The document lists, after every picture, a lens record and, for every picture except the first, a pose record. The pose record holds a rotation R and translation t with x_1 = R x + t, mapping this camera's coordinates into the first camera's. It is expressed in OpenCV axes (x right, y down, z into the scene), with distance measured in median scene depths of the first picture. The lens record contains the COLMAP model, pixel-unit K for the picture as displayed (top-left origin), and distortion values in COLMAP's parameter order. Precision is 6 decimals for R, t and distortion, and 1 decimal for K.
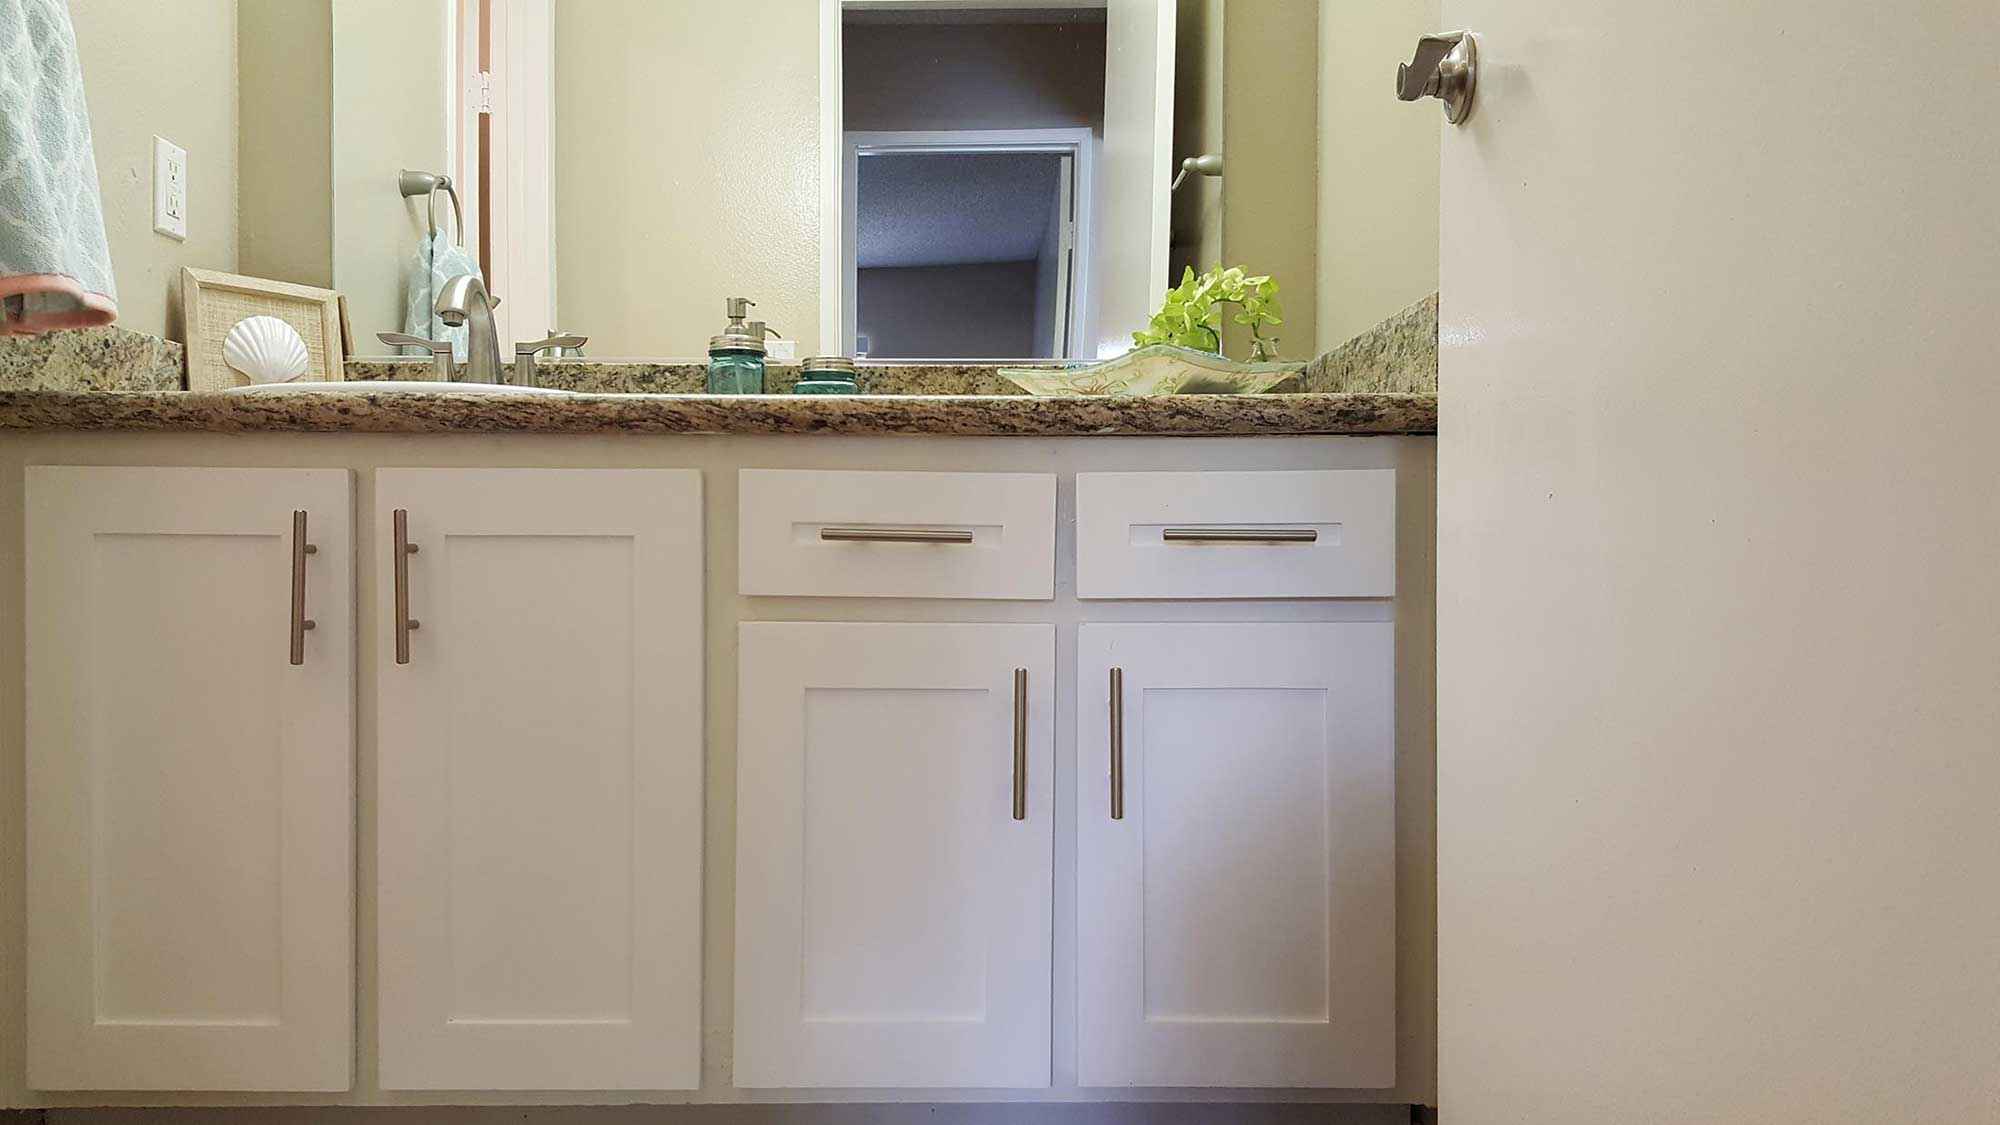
lens RADIAL K [[1391.8, 0, 1013.8], [0, 1391.8, 547.1], [0, 0, 1]] dist [0.028654, -0.000545]
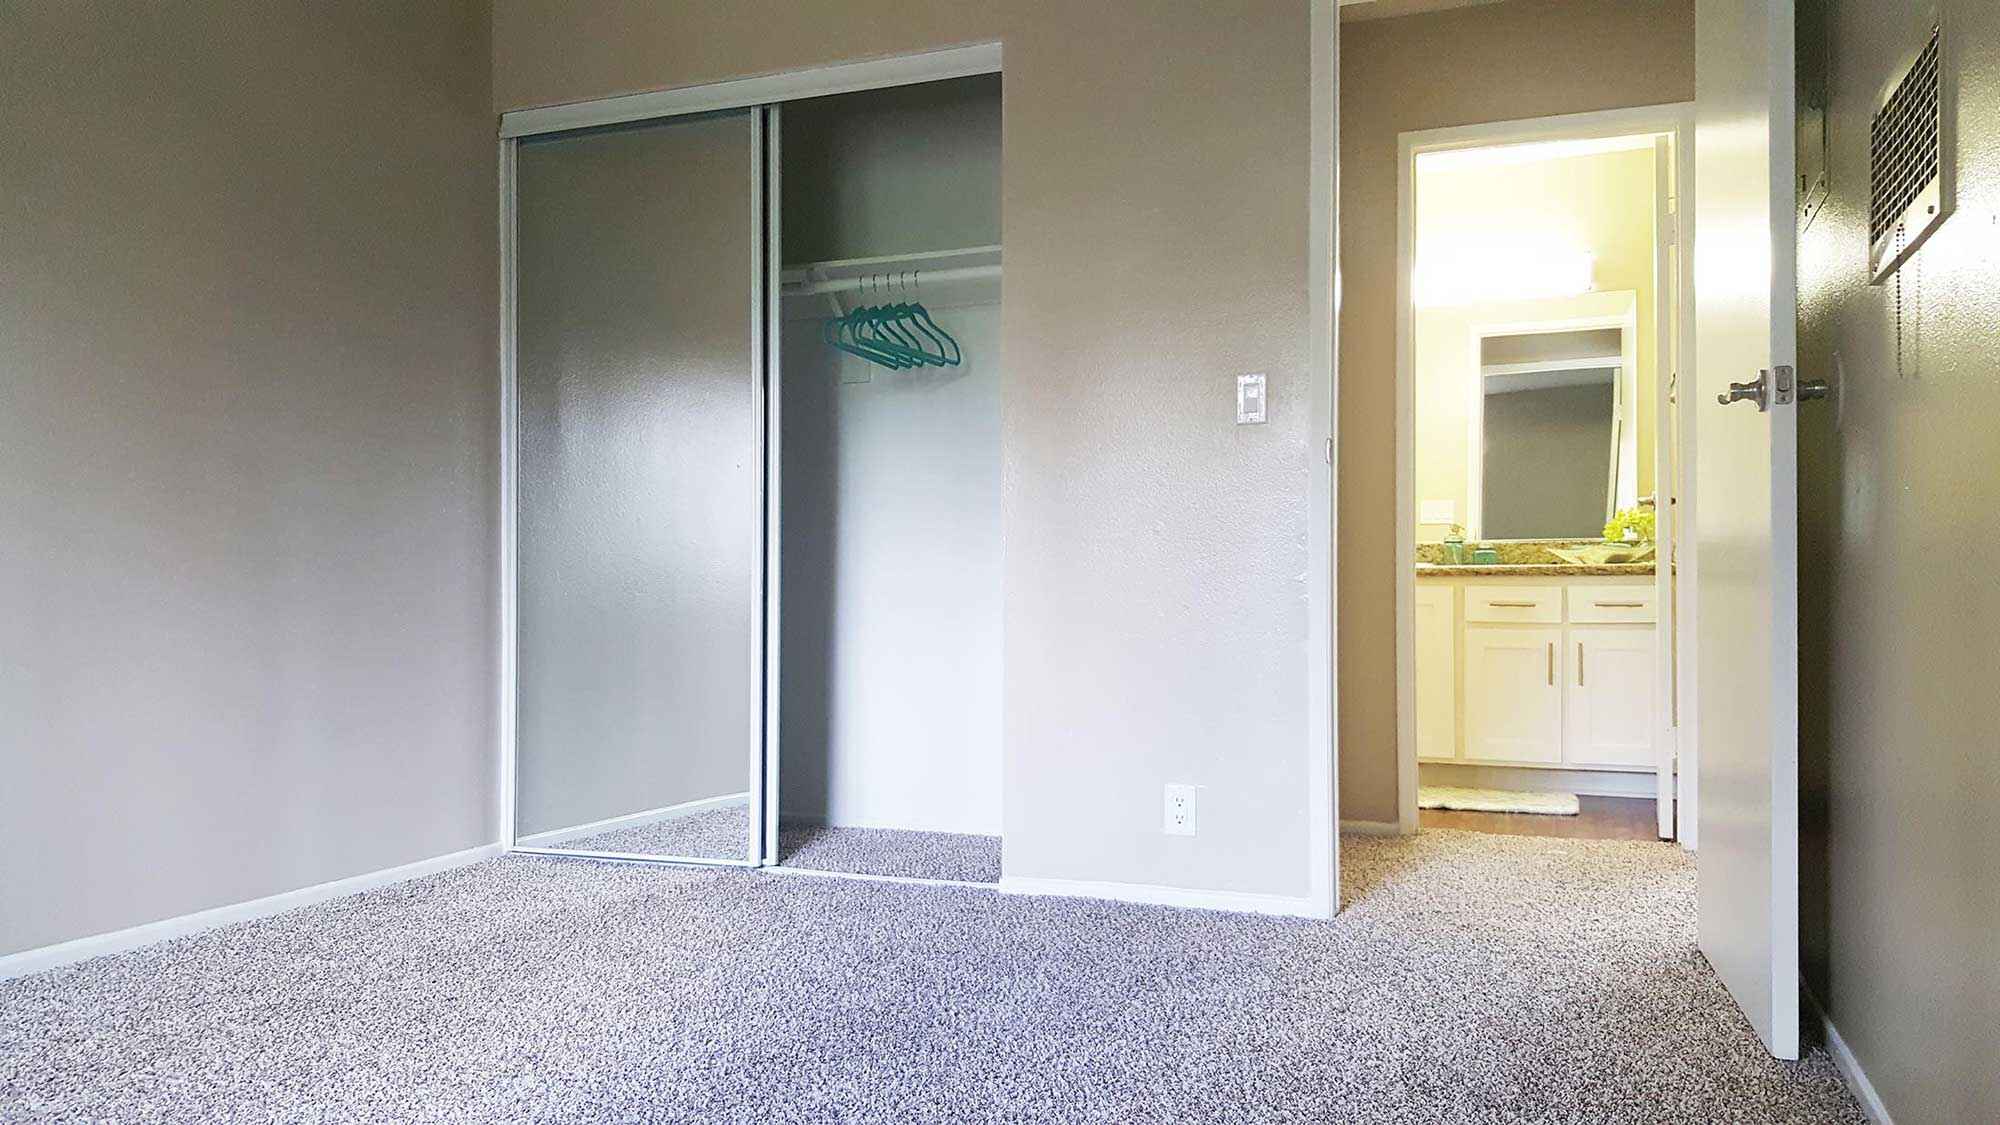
lens RADIAL K [[1446.0, 0, 1008.9], [0, 1446.0, 568.4], [0, 0, 1]] dist [0.150917, -0.203821]
pose [[0.934851, -0.009875, -0.354903, 0.045300], [0.003786, 0.999834, -0.017848, -0.038921], [0.355020, 0.015342, 0.934733, -2.956727]]
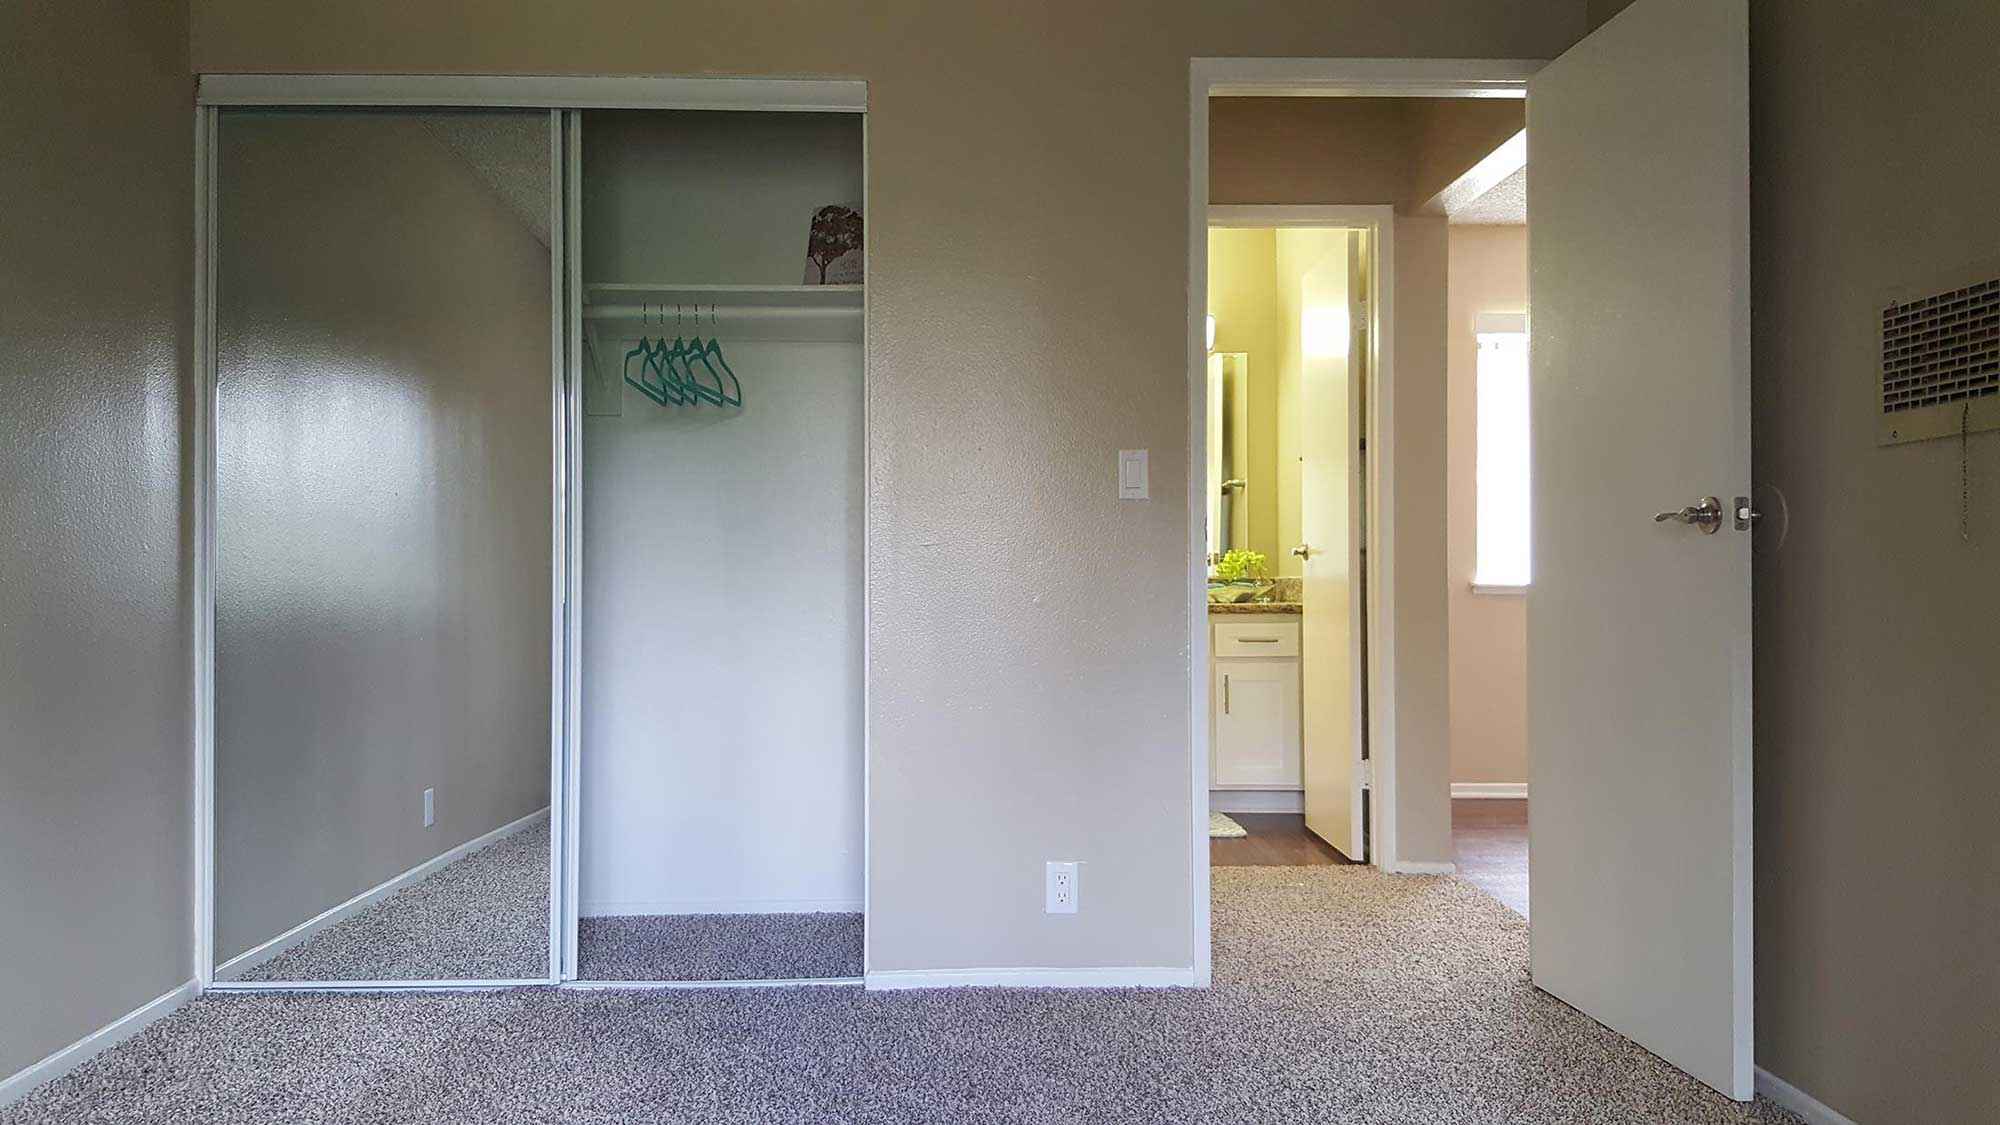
lens RADIAL K [[1446.0, 0, 1008.9], [0, 1446.0, 568.4], [0, 0, 1]] dist [0.150917, -0.203821]
pose [[0.999774, -0.001832, 0.021171, -0.605659], [0.002088, 0.999925, -0.012061, -0.159668], [-0.021147, 0.012103, 0.999703, -2.980035]]
